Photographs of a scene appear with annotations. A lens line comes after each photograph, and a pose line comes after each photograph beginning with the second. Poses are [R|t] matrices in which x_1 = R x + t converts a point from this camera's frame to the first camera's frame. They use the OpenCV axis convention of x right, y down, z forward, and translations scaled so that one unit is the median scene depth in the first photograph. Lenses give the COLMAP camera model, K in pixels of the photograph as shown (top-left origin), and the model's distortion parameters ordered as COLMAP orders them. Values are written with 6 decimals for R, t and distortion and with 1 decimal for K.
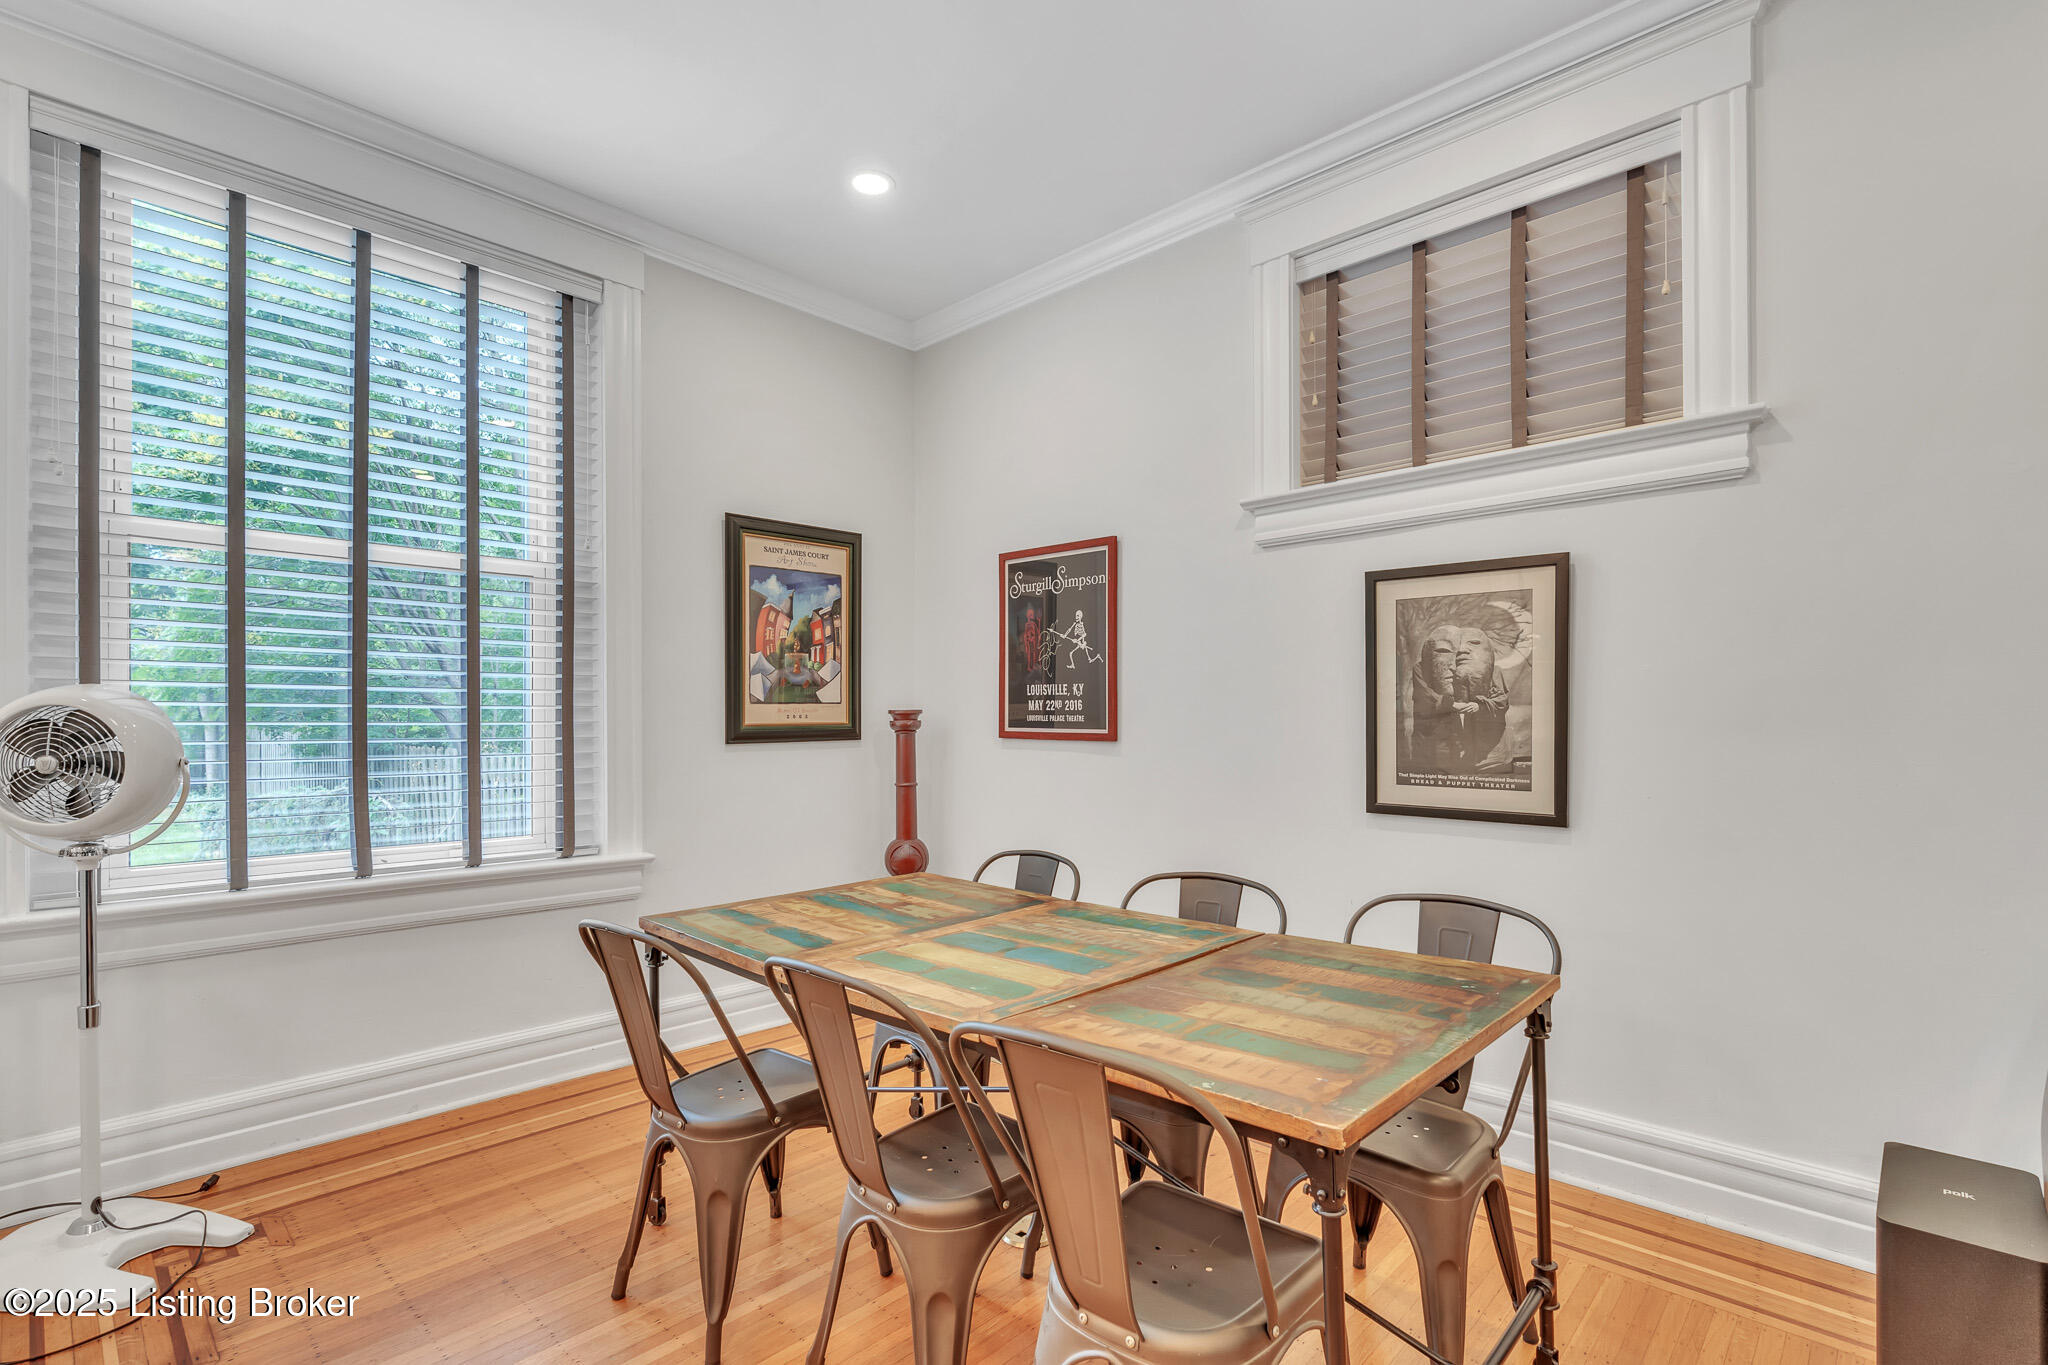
lens RADIAL K [[939.4, 0, 1004.9], [0, 939.4, 733.5], [0, 0, 1]] dist [0.004284, 0.000703]
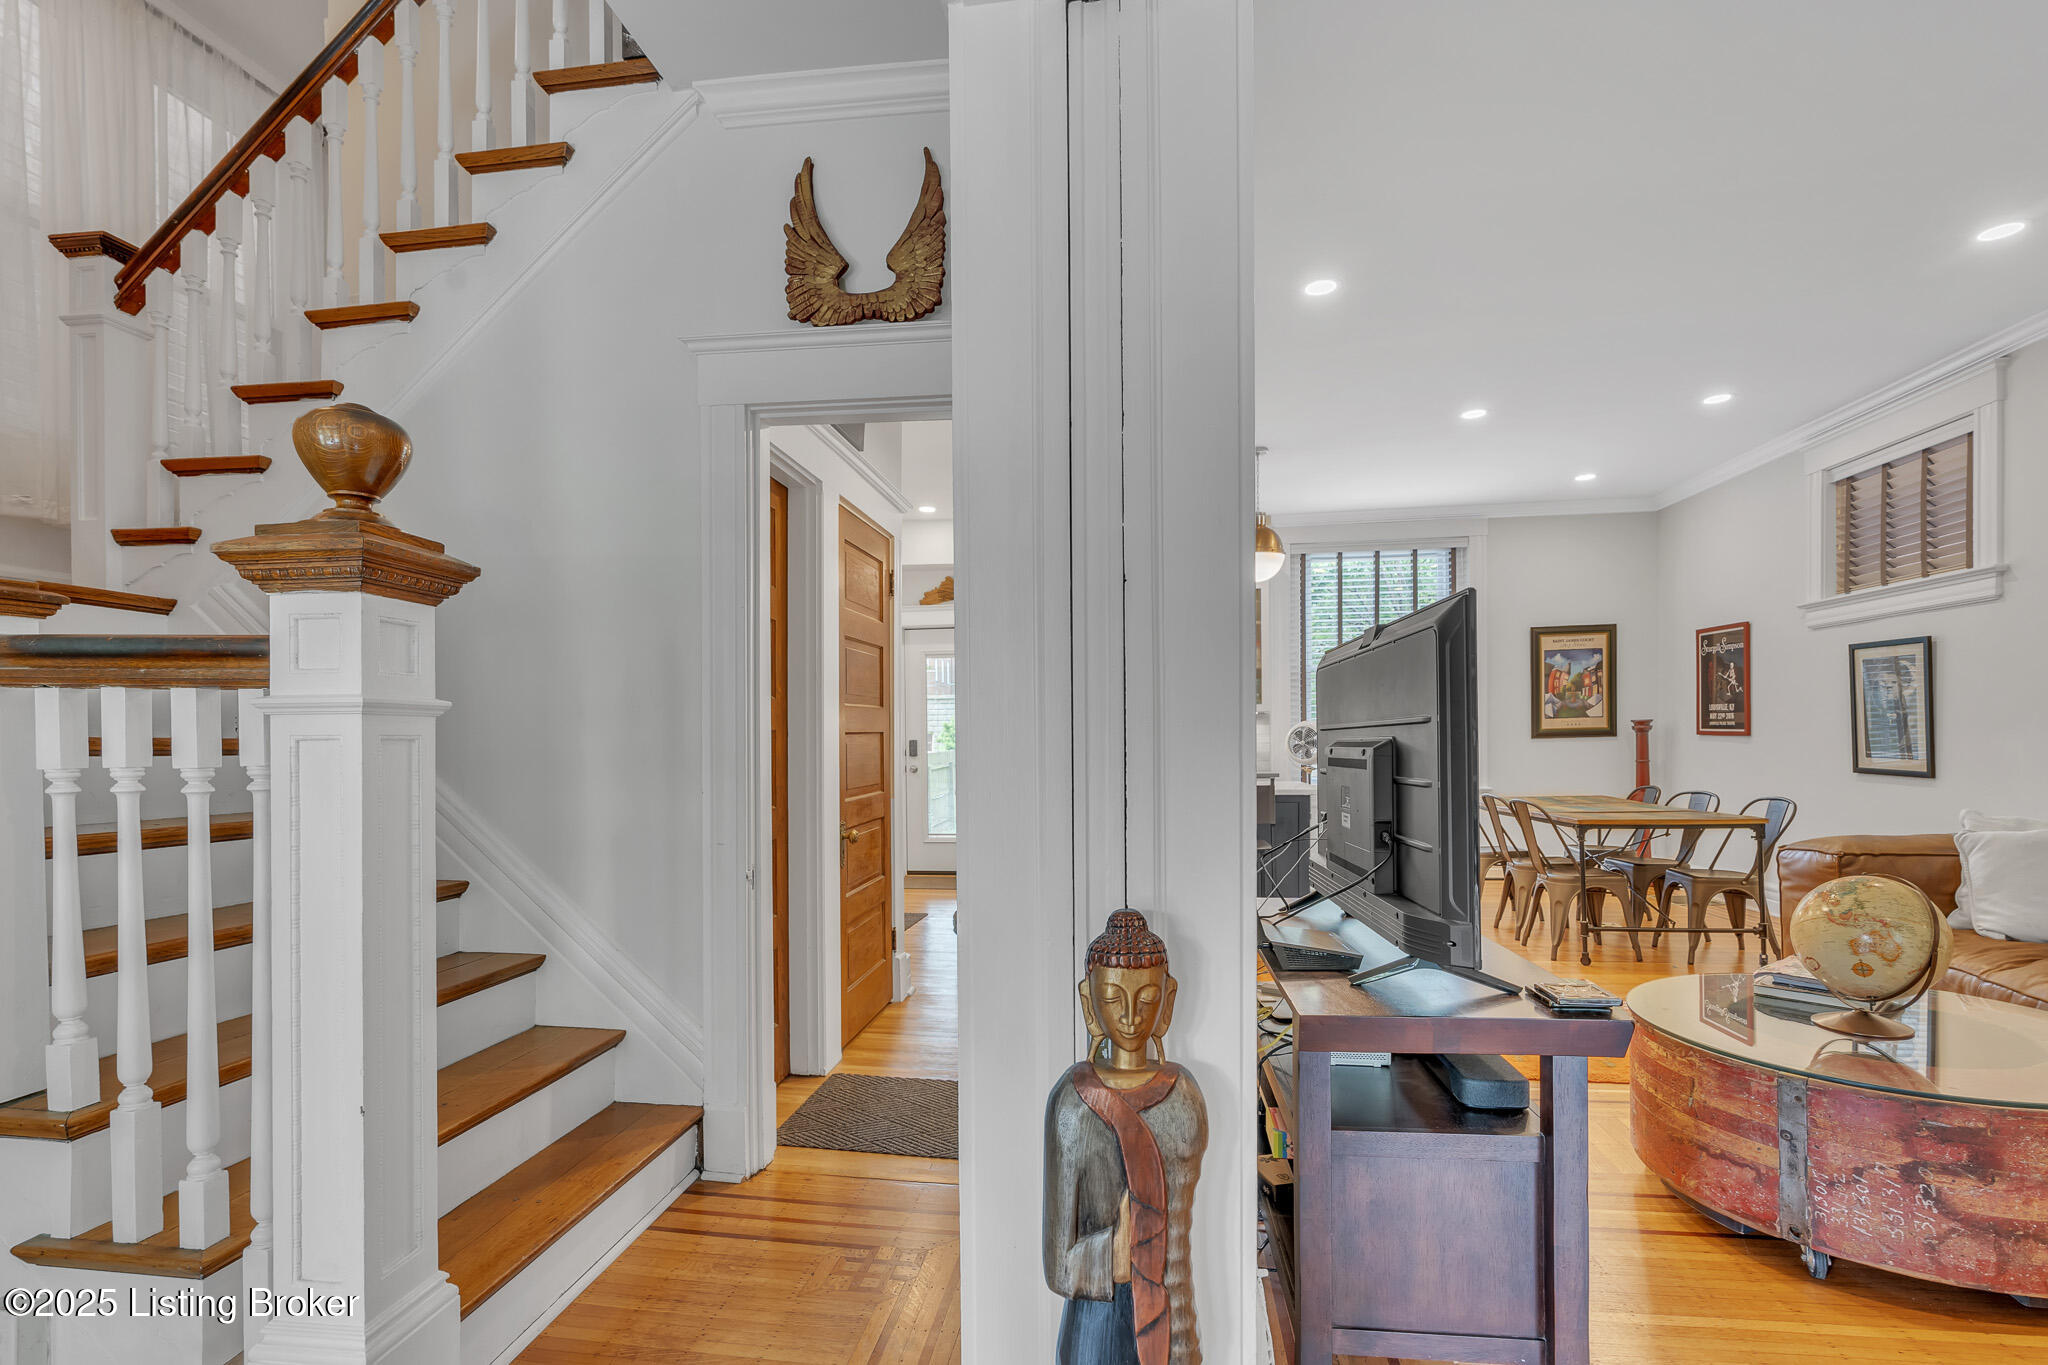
lens RADIAL K [[939.4, 0, 1023.6], [0, 939.4, 743.5], [0, 0, 1]] dist [0.004284, 0.000703]
pose [[0.580129, 0.000477, -0.814524, 0.745563], [0.004874, 0.999980, 0.004057, 0.008348], [0.814510, -0.006323, 0.580115, -1.118175]]
